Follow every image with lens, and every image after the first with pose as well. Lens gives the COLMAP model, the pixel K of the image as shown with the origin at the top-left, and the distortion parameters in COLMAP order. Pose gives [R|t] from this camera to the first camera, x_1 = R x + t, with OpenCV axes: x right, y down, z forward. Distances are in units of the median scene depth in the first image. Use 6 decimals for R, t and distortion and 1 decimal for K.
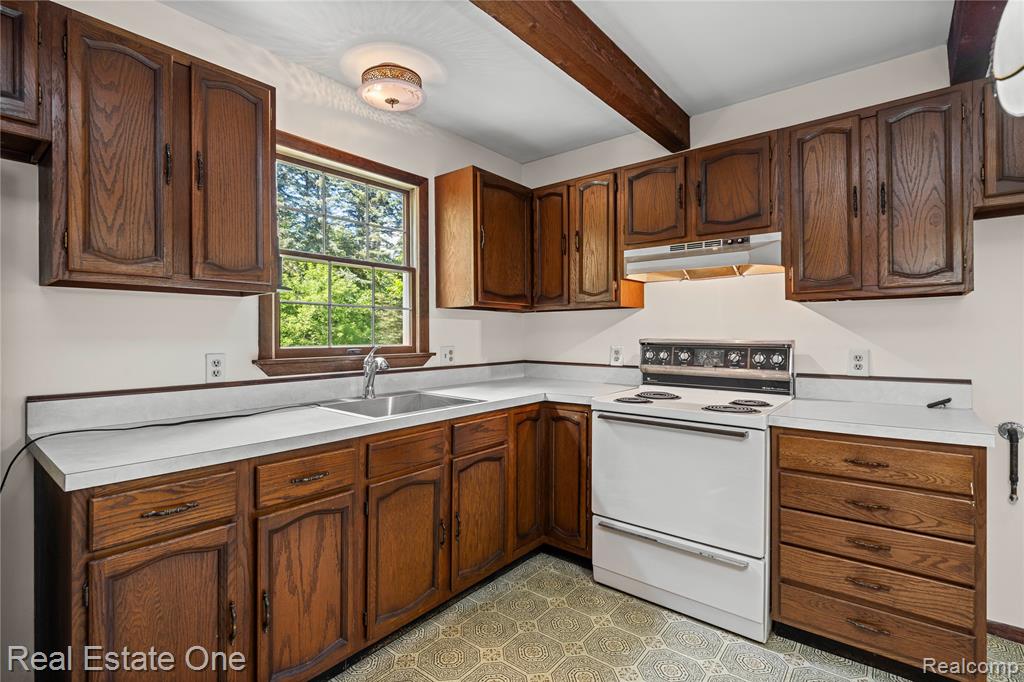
lens RADIAL K [[481.1, 0, 508.4], [0, 481.1, 336.5], [0, 0, 1]] dist [-0.004416, -0.001843]
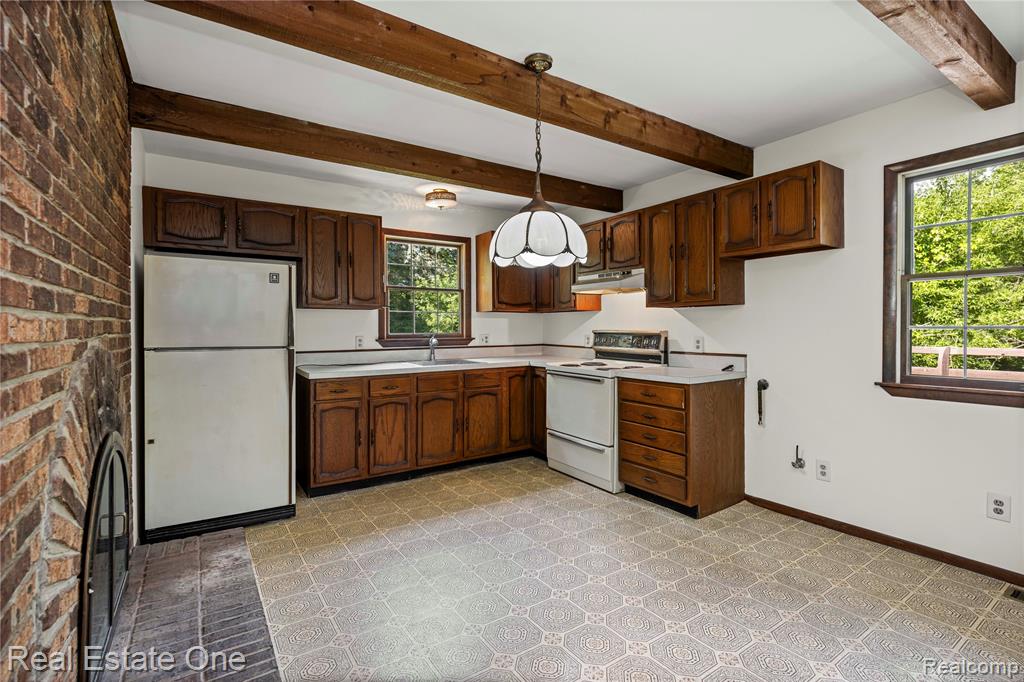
lens RADIAL K [[481.1, 0, 512.9], [0, 481.1, 333.6], [0, 0, 1]] dist [-0.004416, -0.001843]
pose [[0.956124, 0.004584, -0.292927, 0.634936], [-0.001580, 0.999944, 0.010491, 0.000108], [0.292959, -0.009568, 0.956077, -0.810033]]
